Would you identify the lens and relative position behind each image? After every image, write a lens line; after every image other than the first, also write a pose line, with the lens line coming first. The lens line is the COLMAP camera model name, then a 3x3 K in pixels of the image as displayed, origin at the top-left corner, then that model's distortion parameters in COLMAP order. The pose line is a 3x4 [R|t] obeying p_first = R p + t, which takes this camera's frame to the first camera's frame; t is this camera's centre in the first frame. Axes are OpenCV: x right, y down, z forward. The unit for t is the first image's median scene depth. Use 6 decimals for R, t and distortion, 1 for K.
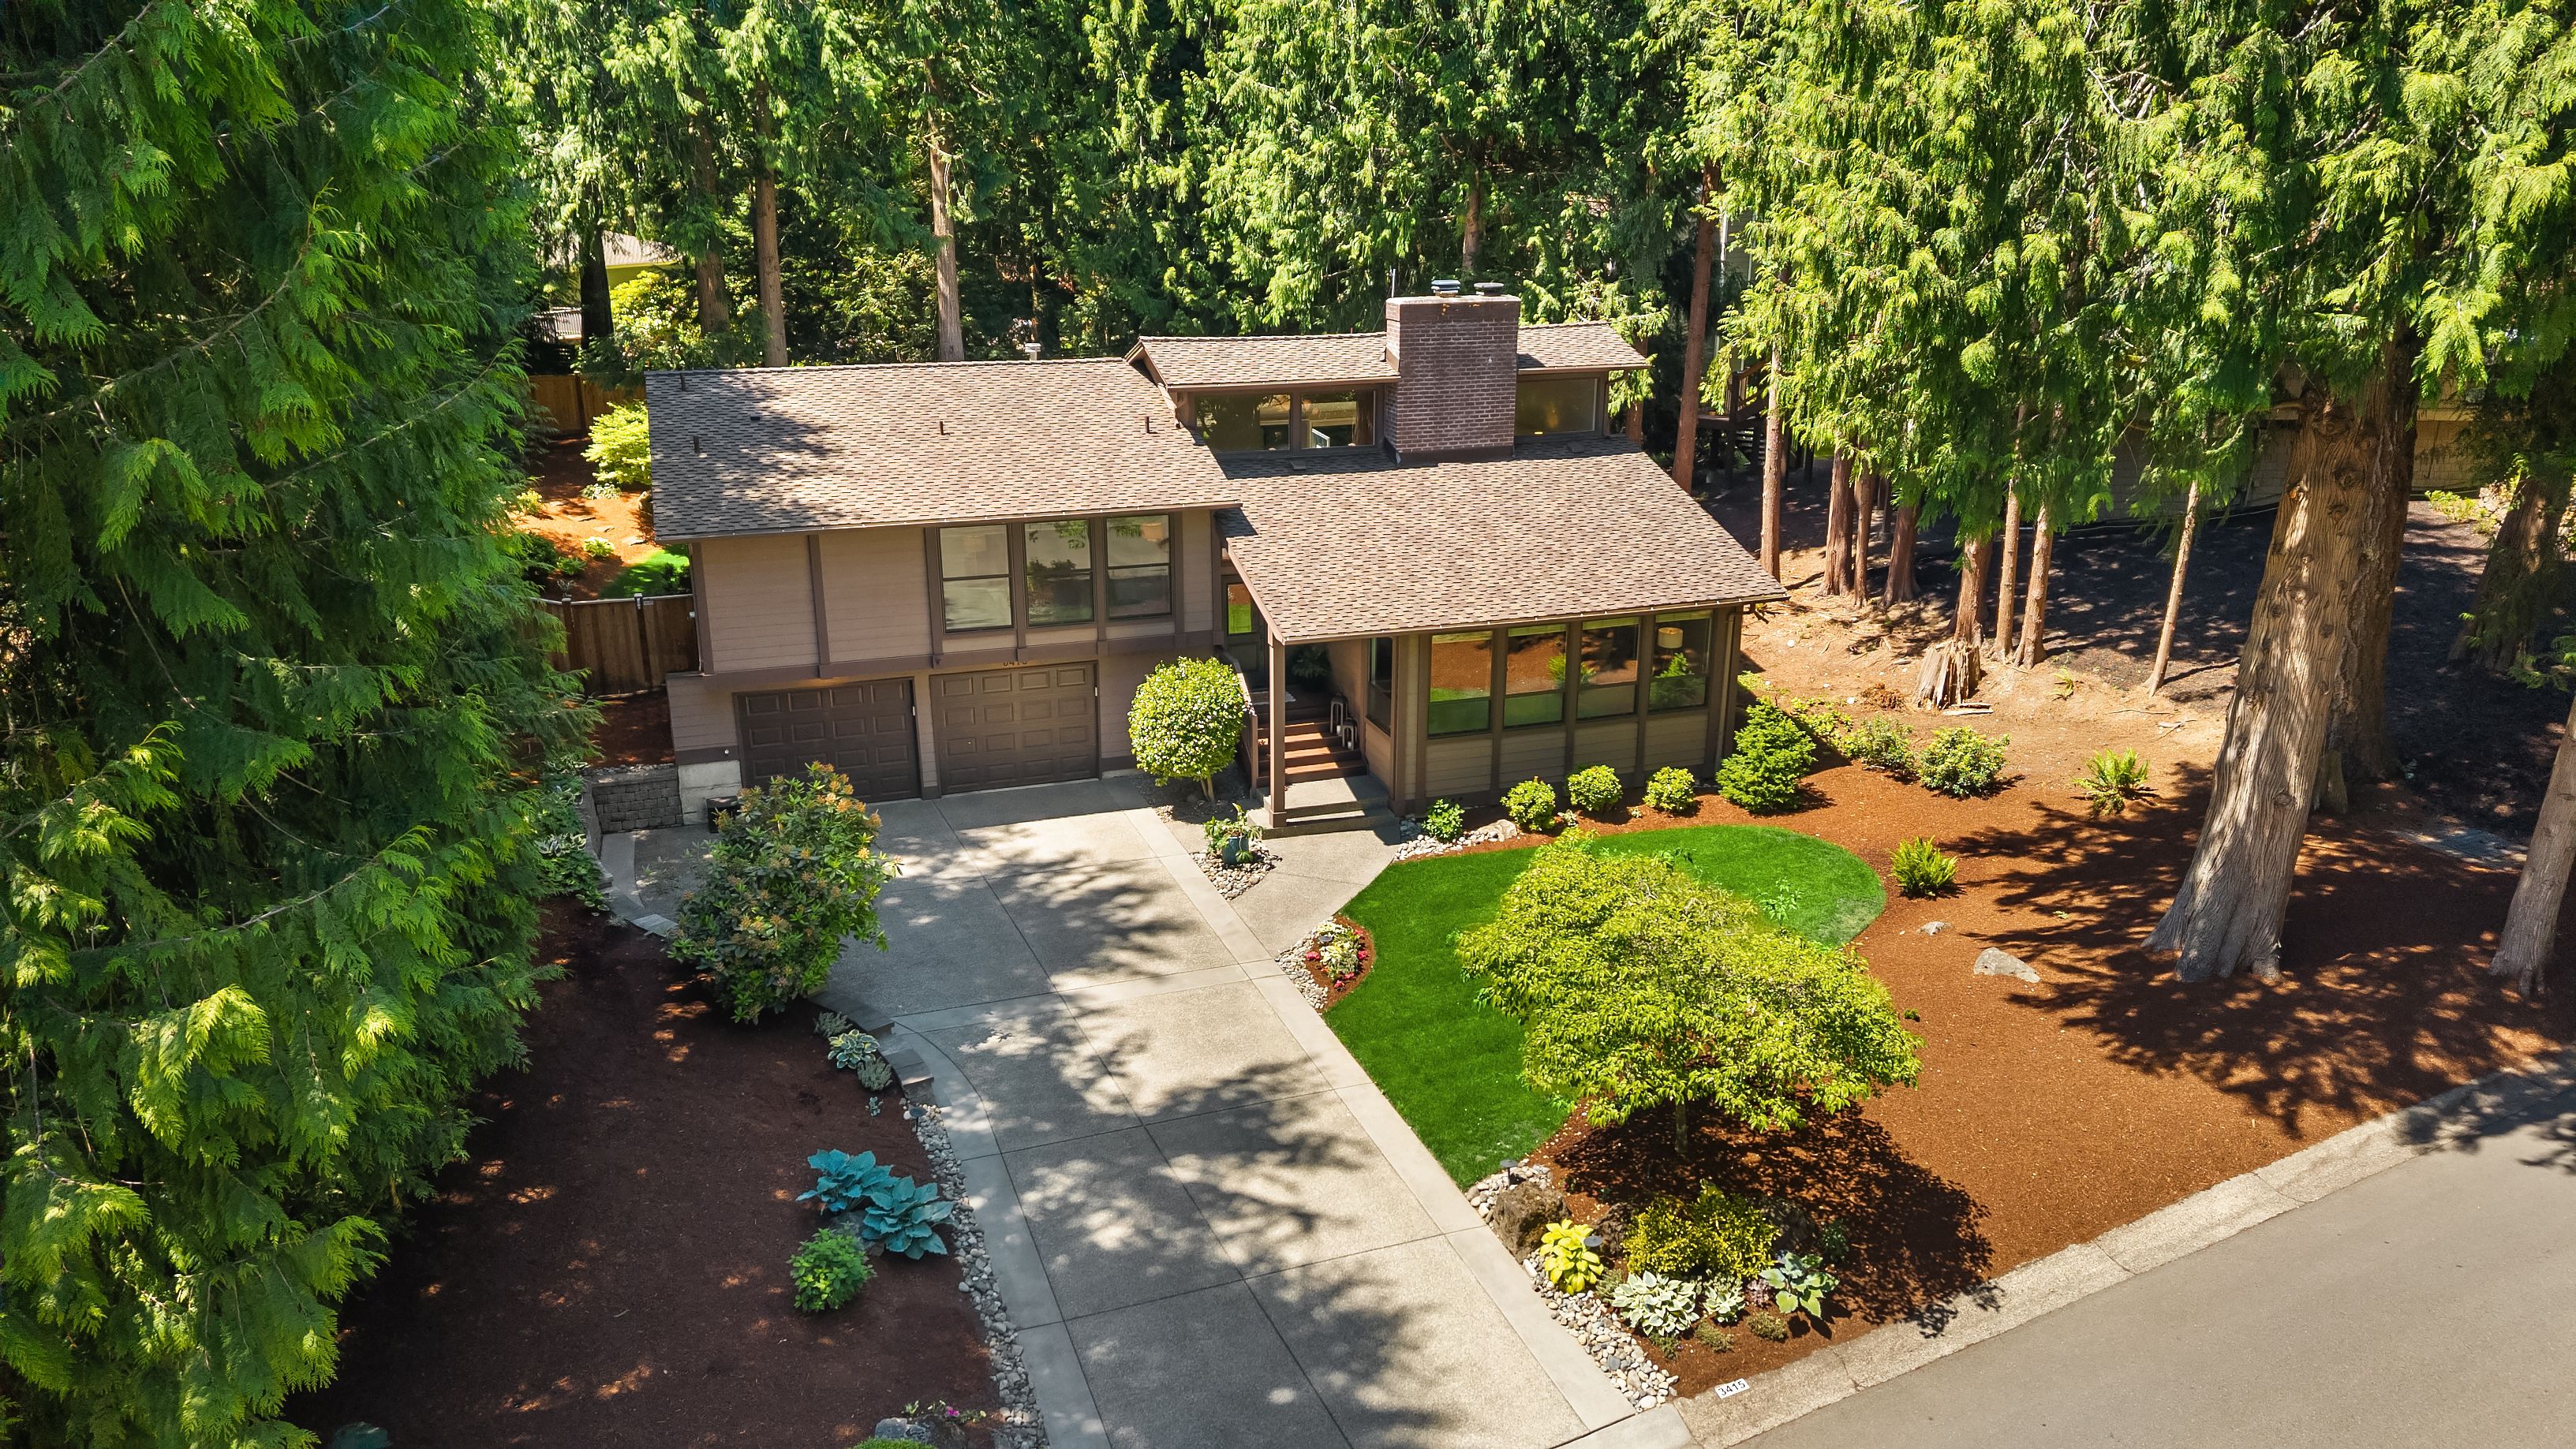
lens RADIAL K [[1690.6, 0, 1283.3], [0, 1690.6, 731.9], [0, 0, 1]] dist [0.053254, -0.060899]
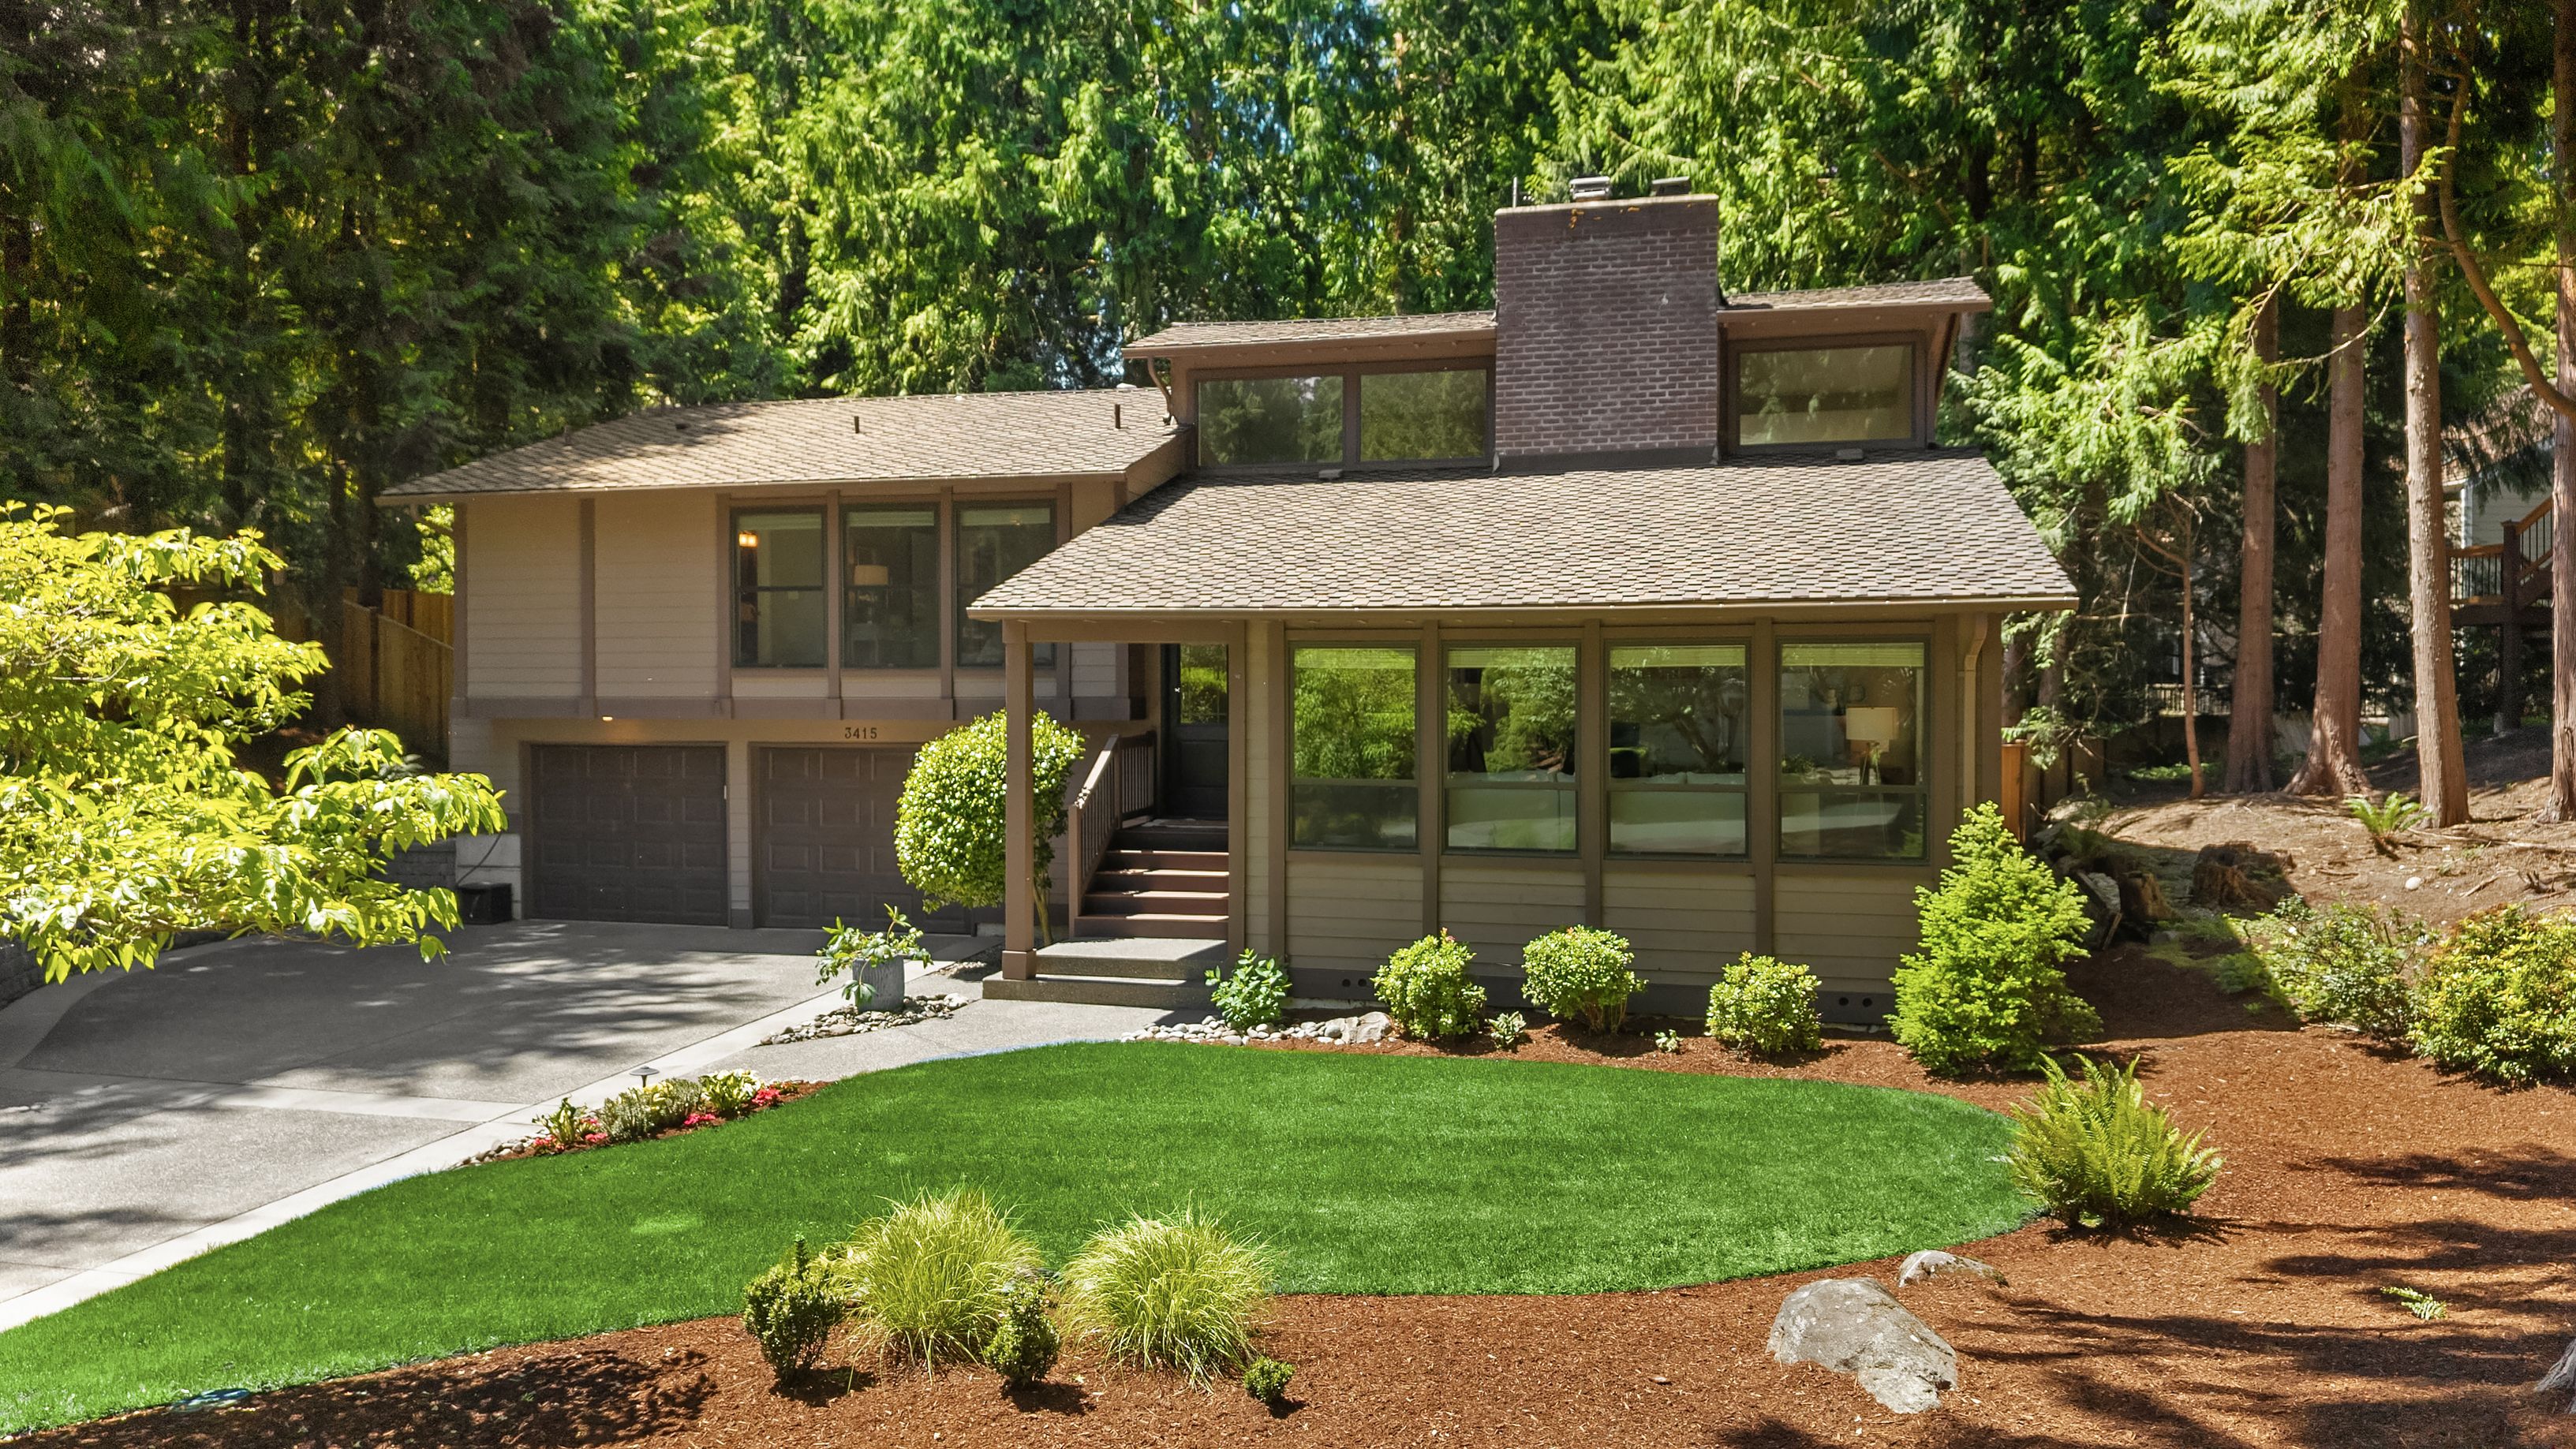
lens RADIAL K [[1690.6, 0, 1283.3], [0, 1690.6, 731.9], [0, 0, 1]] dist [0.053254, -0.060899]
pose [[0.847253, 0.019601, -0.530828, 0.360207], [-0.165045, 0.959572, -0.227994, 0.088904], [0.504899, 0.280779, 0.816235, 0.549437]]
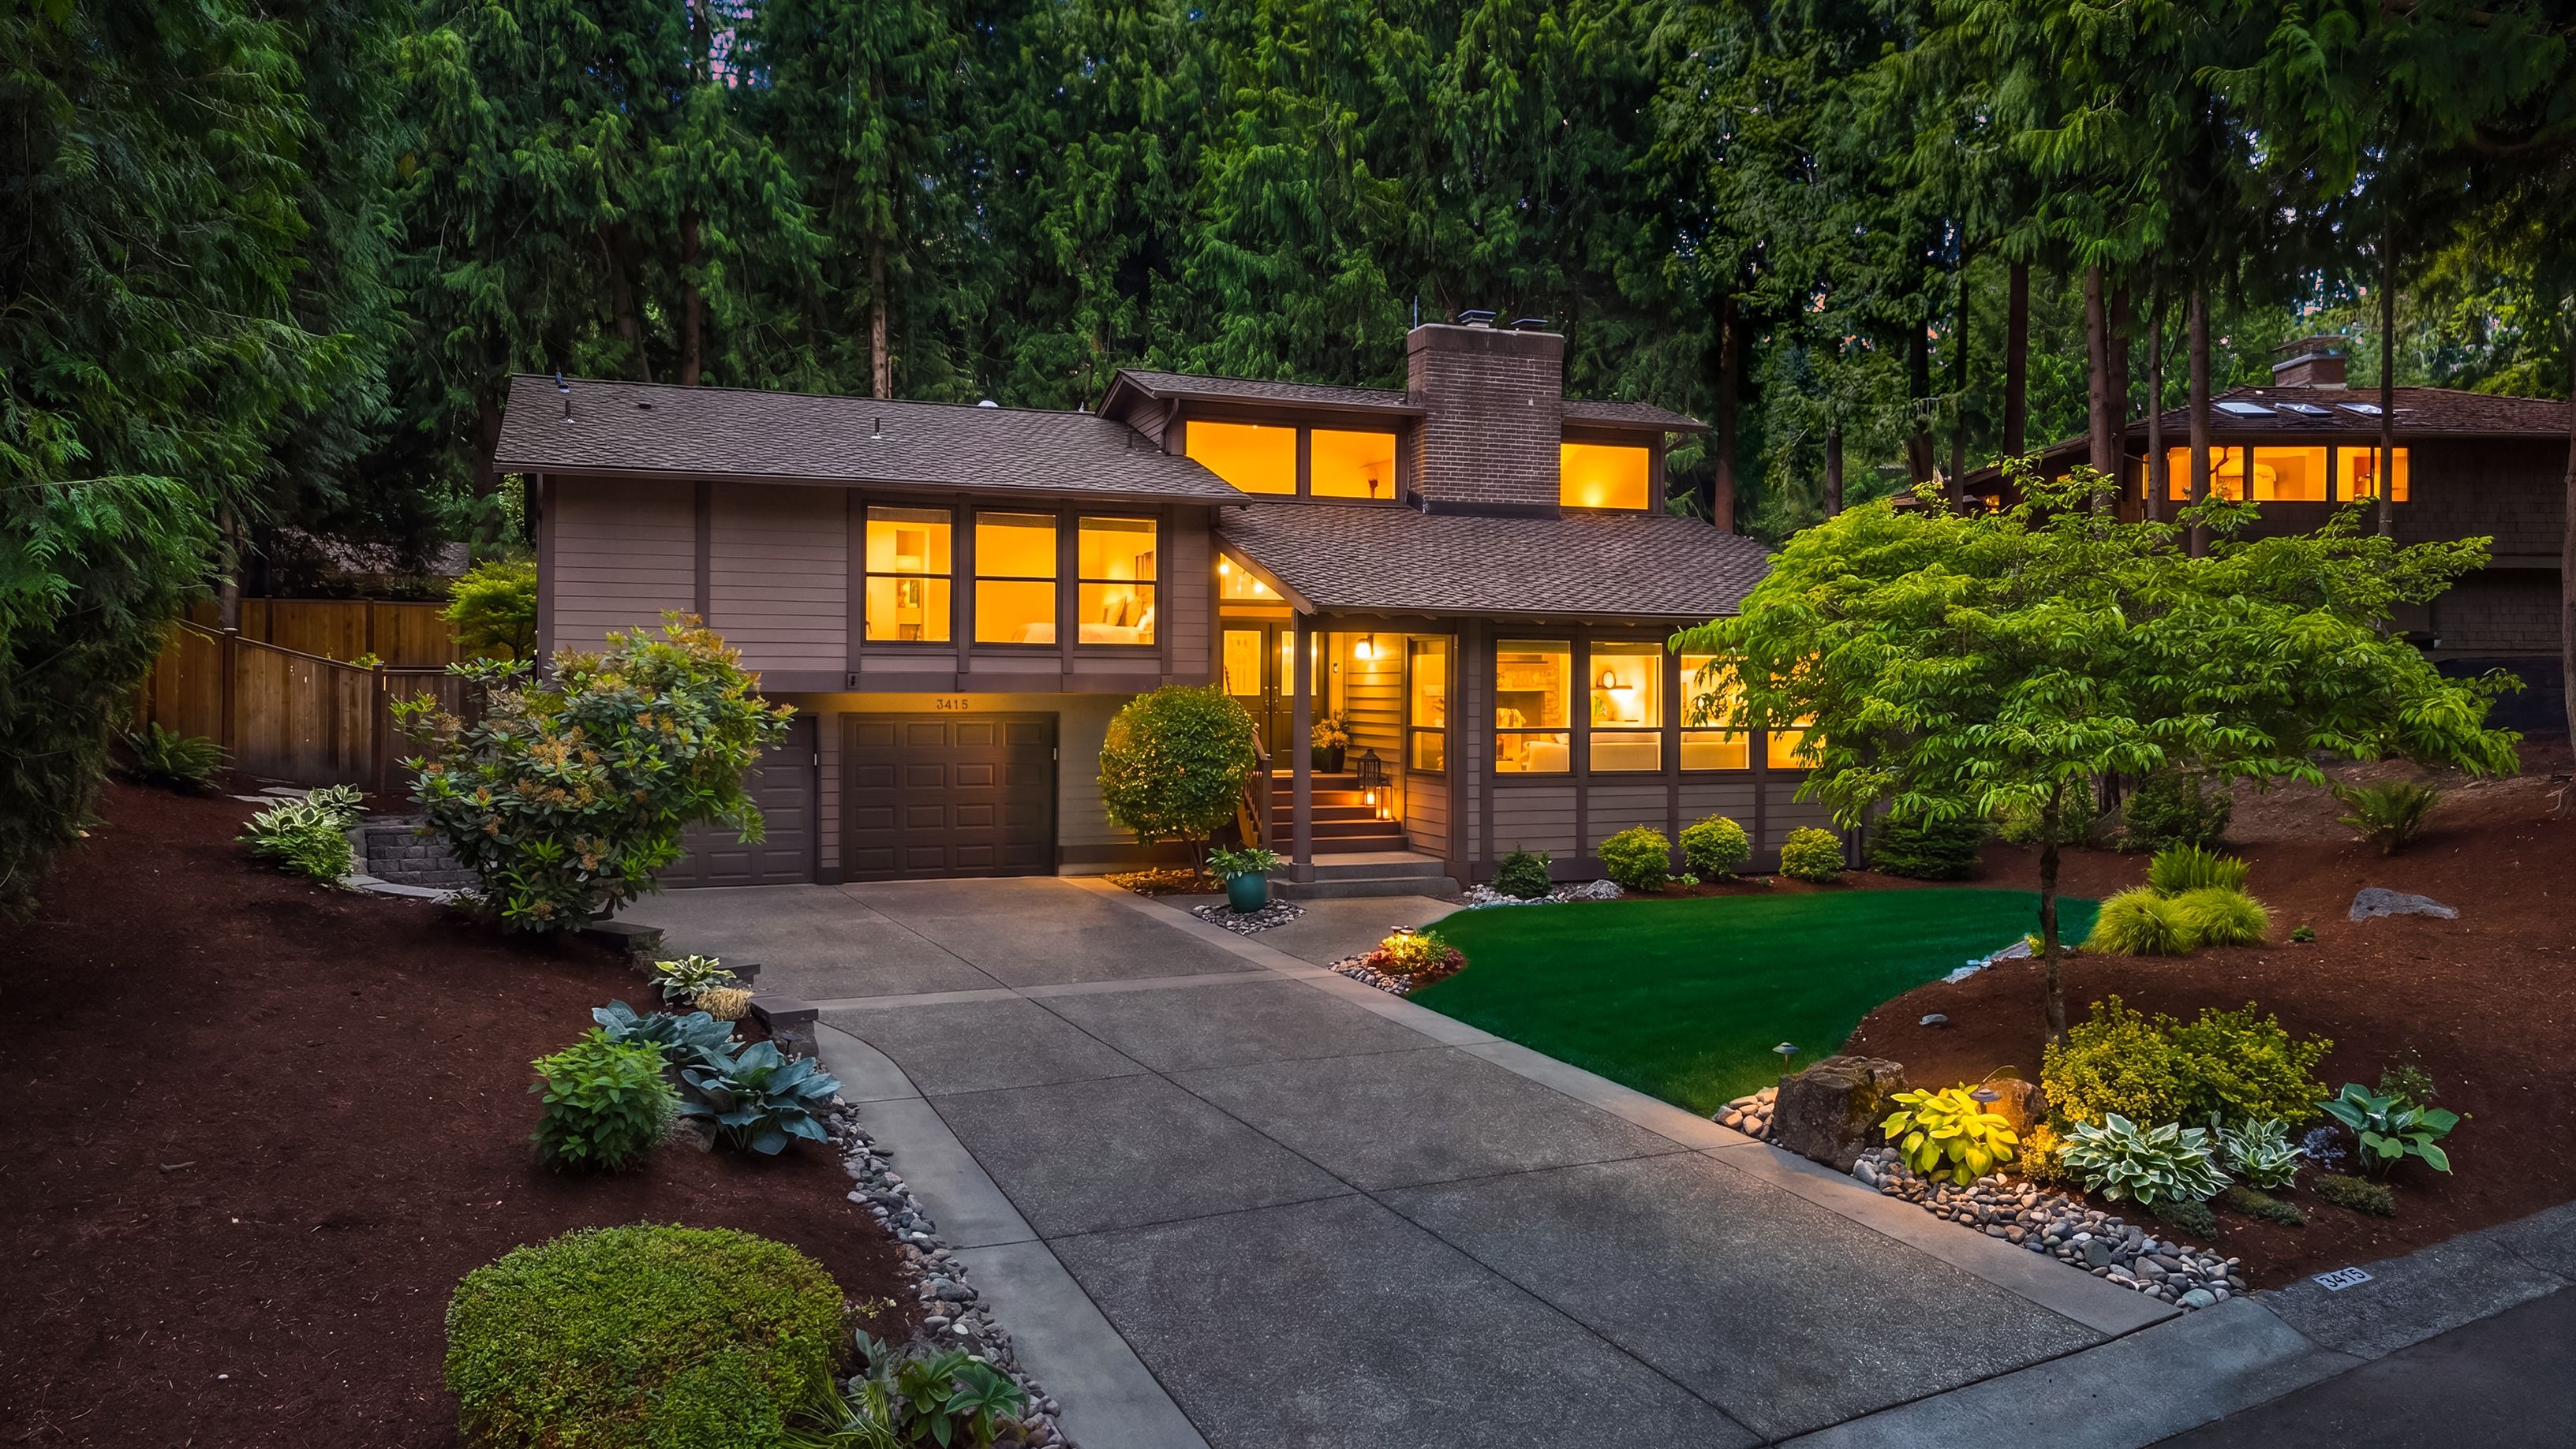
lens RADIAL K [[1690.6, 0, 1283.3], [0, 1690.6, 731.9], [0, 0, 1]] dist [0.053254, -0.060899]
pose [[0.998423, 0.008294, 0.055522, -0.052187], [0.009705, 0.948632, -0.316232, 0.223635], [-0.055292, 0.316272, 0.947056, 0.270251]]
